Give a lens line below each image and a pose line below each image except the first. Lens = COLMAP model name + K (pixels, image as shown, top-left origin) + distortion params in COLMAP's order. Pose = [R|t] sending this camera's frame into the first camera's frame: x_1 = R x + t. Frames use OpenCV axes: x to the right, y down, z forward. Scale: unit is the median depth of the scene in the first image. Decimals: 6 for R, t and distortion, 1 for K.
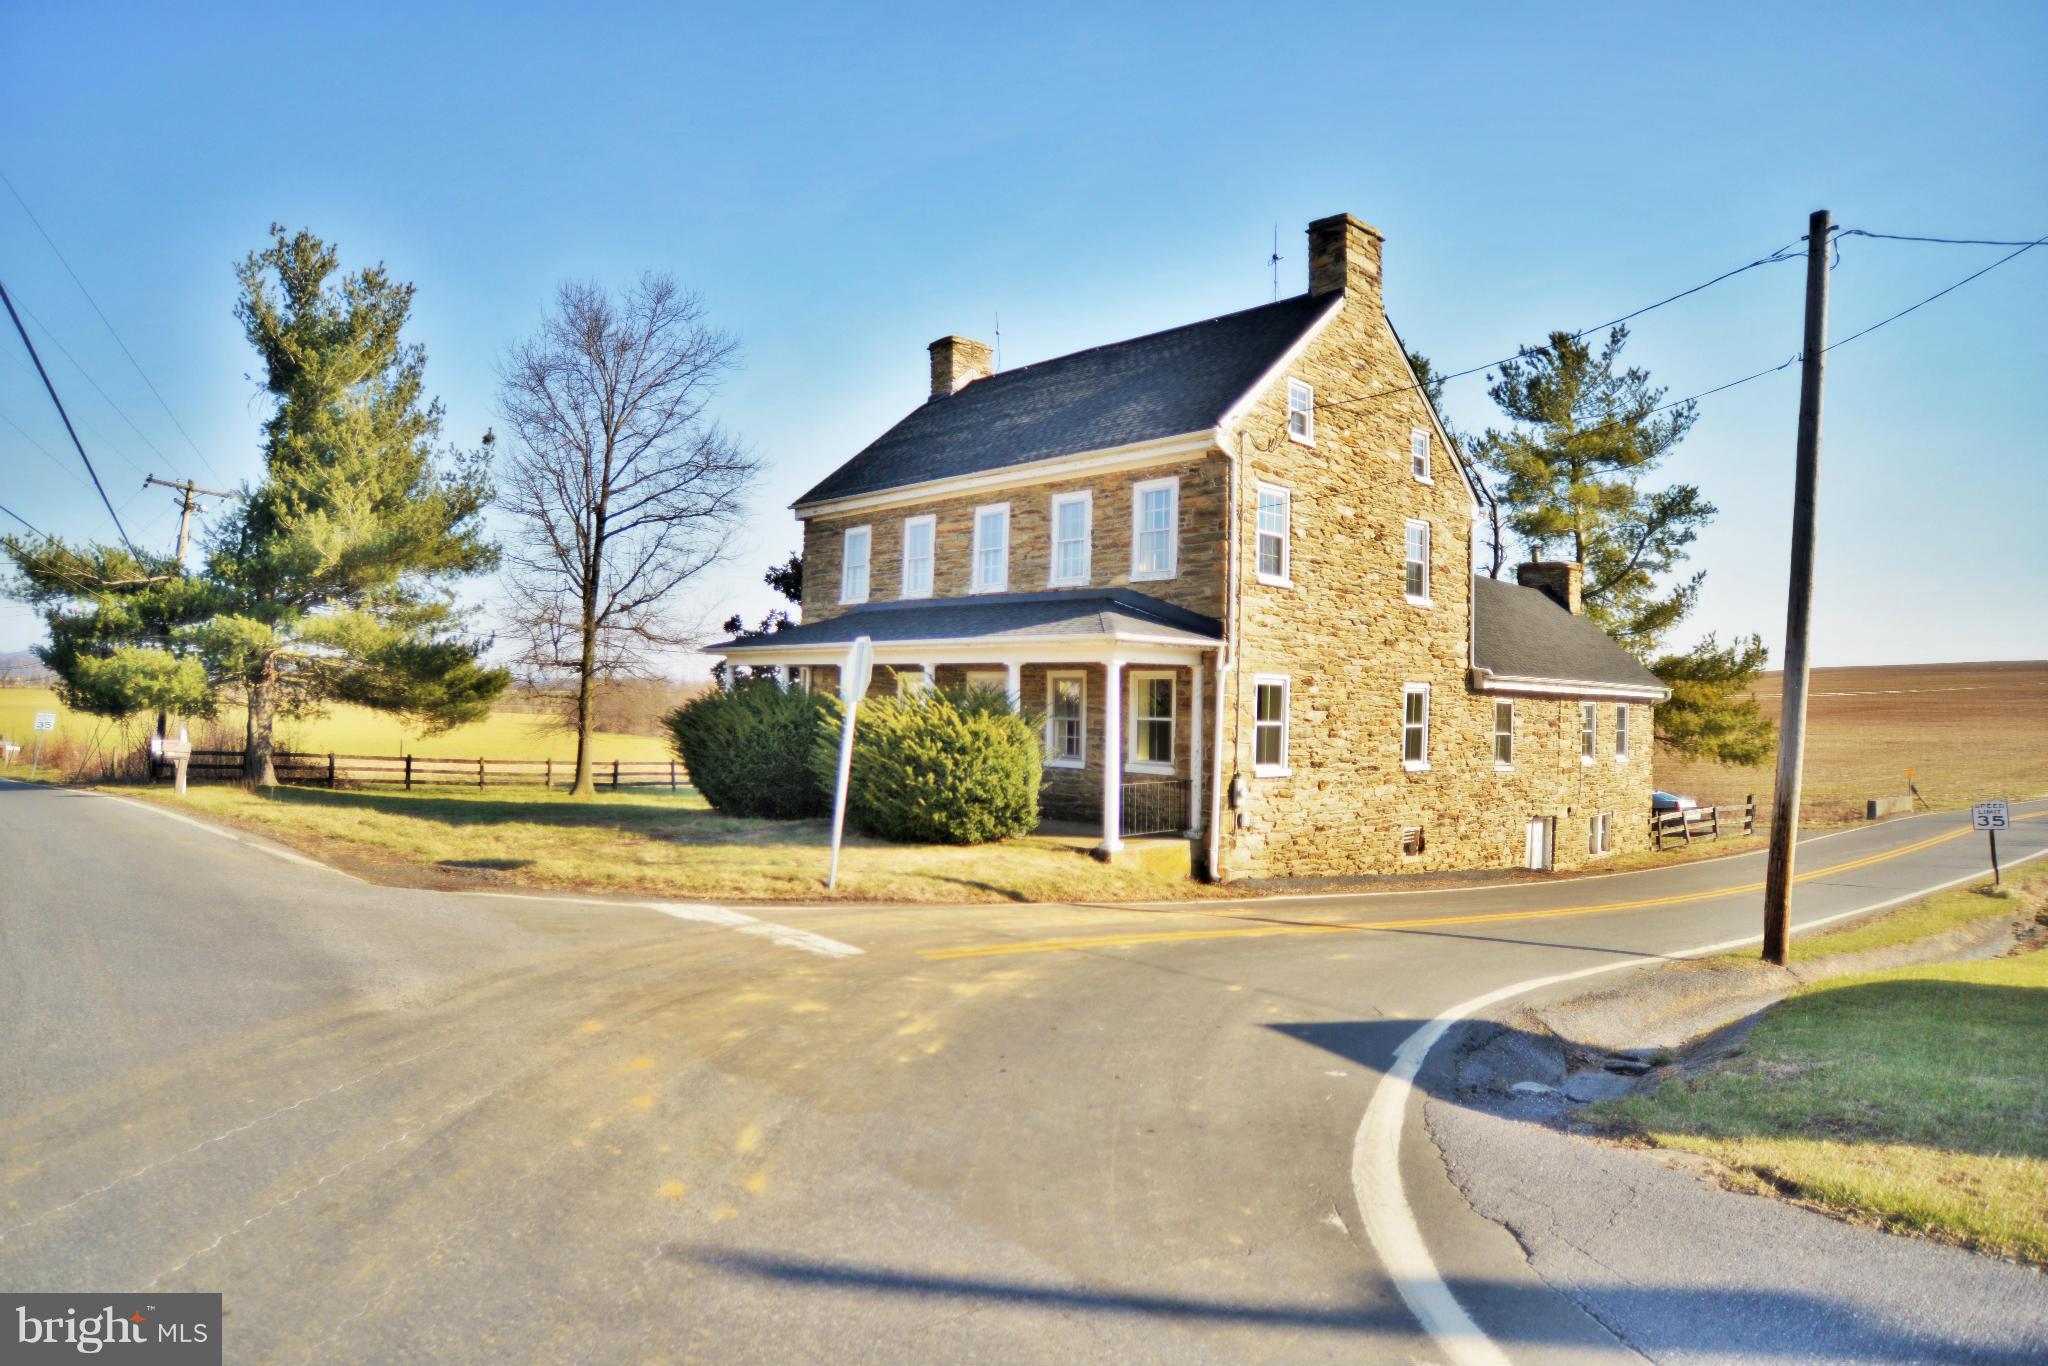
lens RADIAL K [[1203.9, 0, 1009.0], [0, 1203.9, 679.9], [0, 0, 1]] dist [-0.095400, 0.078665]
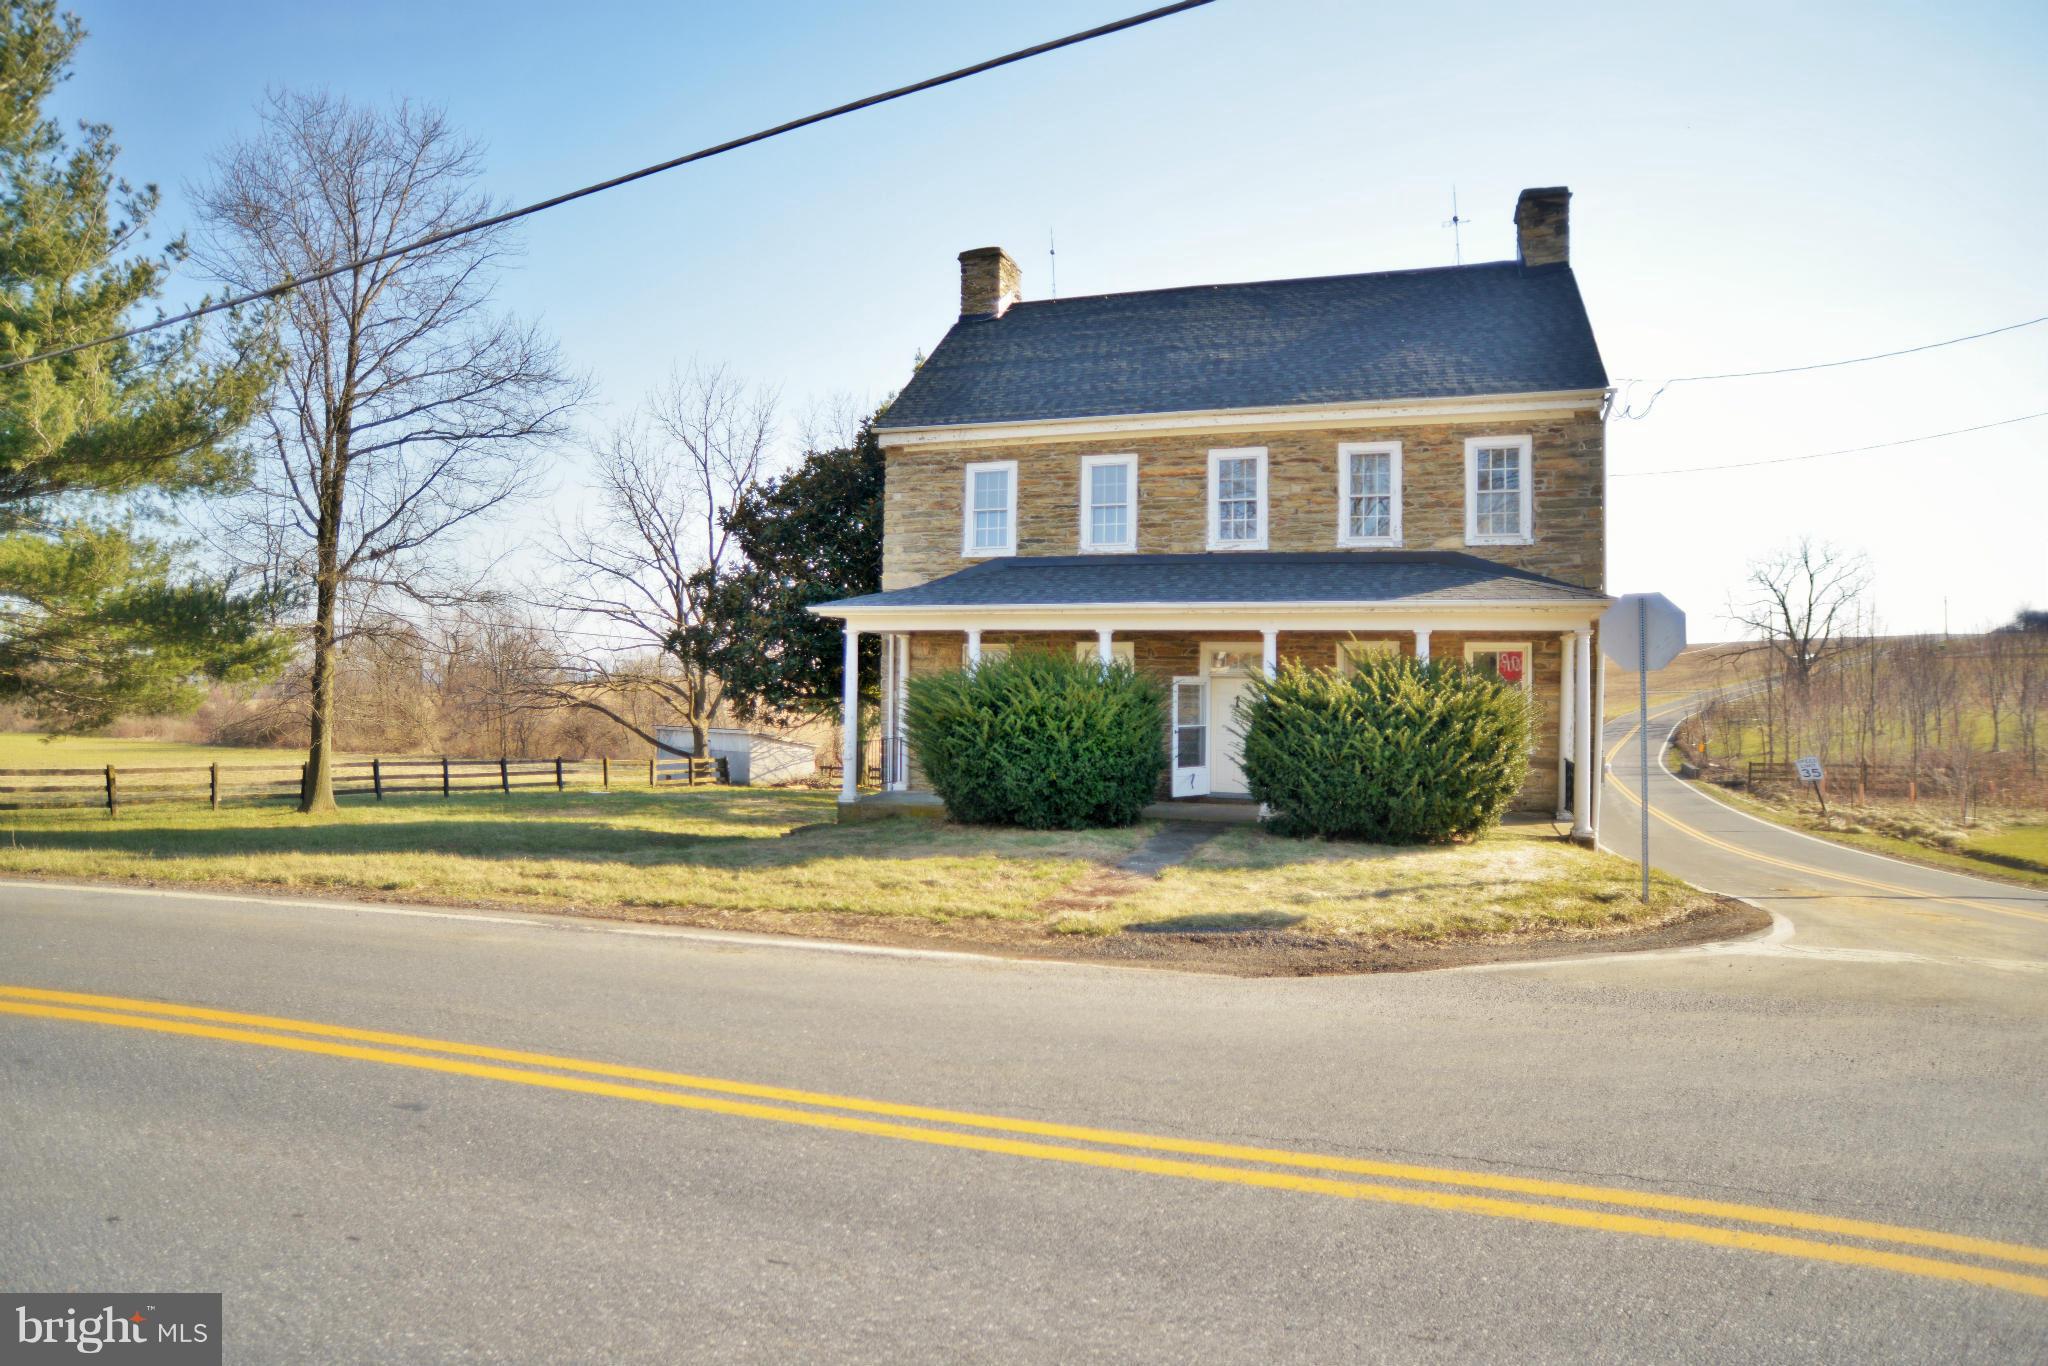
lens RADIAL K [[1203.9, 0, 1009.0], [0, 1203.9, 679.9], [0, 0, 1]] dist [-0.095400, 0.078665]
pose [[0.888083, -0.002404, 0.459676, -0.545470], [-0.004539, 0.999892, 0.014000, 0.008818], [-0.459660, -0.014520, 0.887976, 0.307295]]
